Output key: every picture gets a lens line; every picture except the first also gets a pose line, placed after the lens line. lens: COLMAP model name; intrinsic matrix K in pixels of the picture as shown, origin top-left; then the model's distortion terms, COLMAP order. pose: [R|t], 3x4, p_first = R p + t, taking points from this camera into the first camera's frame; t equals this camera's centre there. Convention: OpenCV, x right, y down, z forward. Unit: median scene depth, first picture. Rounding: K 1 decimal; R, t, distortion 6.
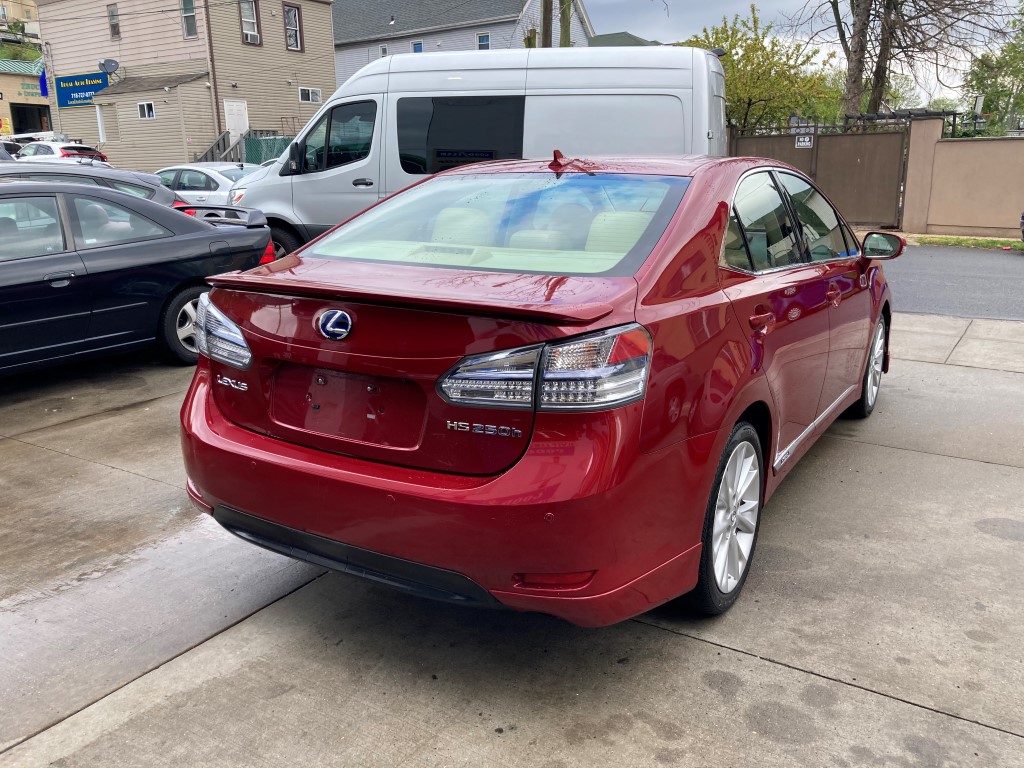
lens RADIAL K [[828.0, 0, 512.0], [0, 828.0, 384.0], [0, 0, 1]] dist [0.030520, -0.023185]
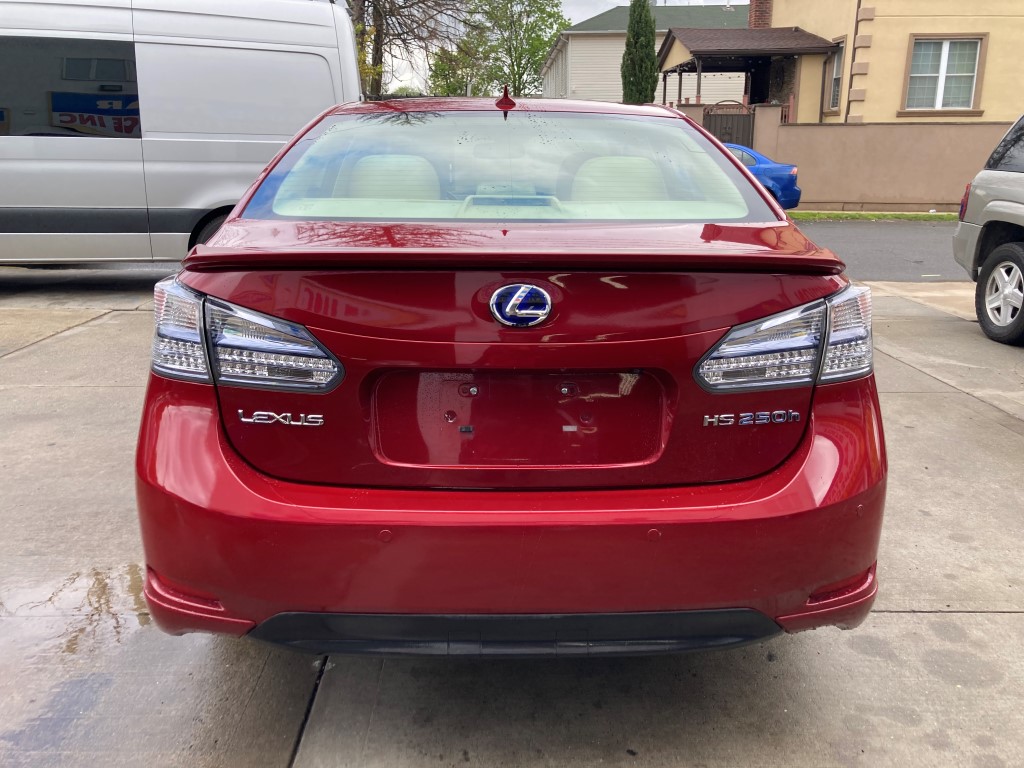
lens RADIAL K [[828.0, 0, 512.0], [0, 828.0, 384.0], [0, 0, 1]] dist [0.030520, -0.023185]
pose [[0.845397, -0.136109, 0.516506, -0.578567], [0.124735, 0.990559, 0.056871, -0.046239], [-0.519370, 0.016348, 0.854393, 0.422115]]
